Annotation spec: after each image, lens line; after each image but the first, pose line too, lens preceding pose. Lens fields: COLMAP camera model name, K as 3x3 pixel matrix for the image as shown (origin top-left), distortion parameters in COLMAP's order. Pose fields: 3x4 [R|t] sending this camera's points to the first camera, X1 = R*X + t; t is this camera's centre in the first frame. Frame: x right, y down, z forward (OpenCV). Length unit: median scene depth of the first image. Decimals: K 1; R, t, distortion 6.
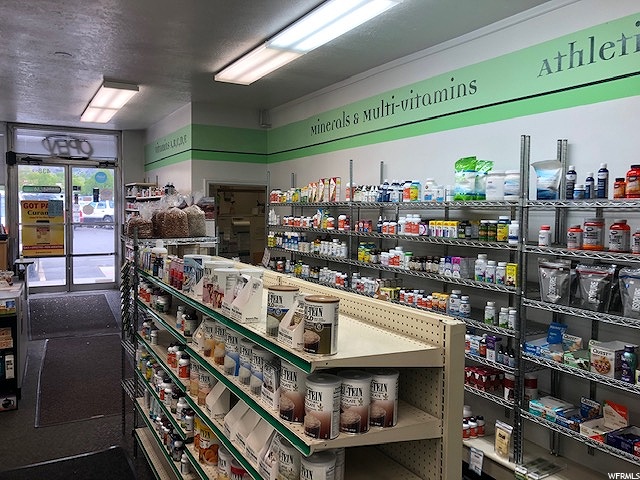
lens RADIAL K [[529.6, 0, 327.4], [0, 529.6, 244.0], [0, 0, 1]] dist [0.067221, -0.074578]
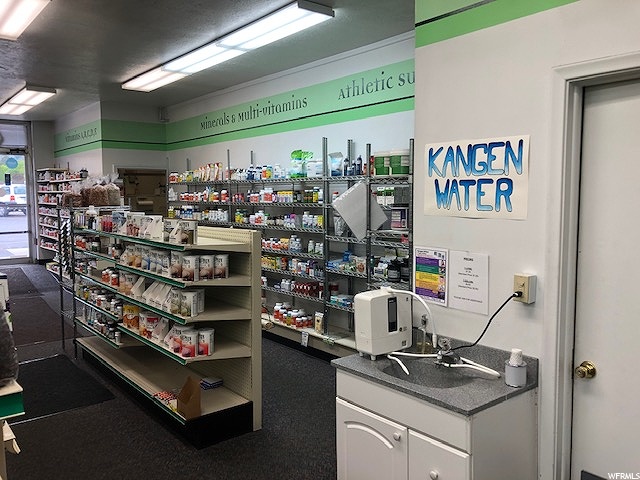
lens RADIAL K [[529.6, 0, 322.3], [0, 529.6, 238.9], [0, 0, 1]] dist [0.067221, -0.074578]
pose [[0.986815, -0.028747, 0.159279, 0.071203], [0.025743, 0.999450, 0.020898, 0.060306], [-0.159792, -0.016522, 0.987012, -0.495131]]
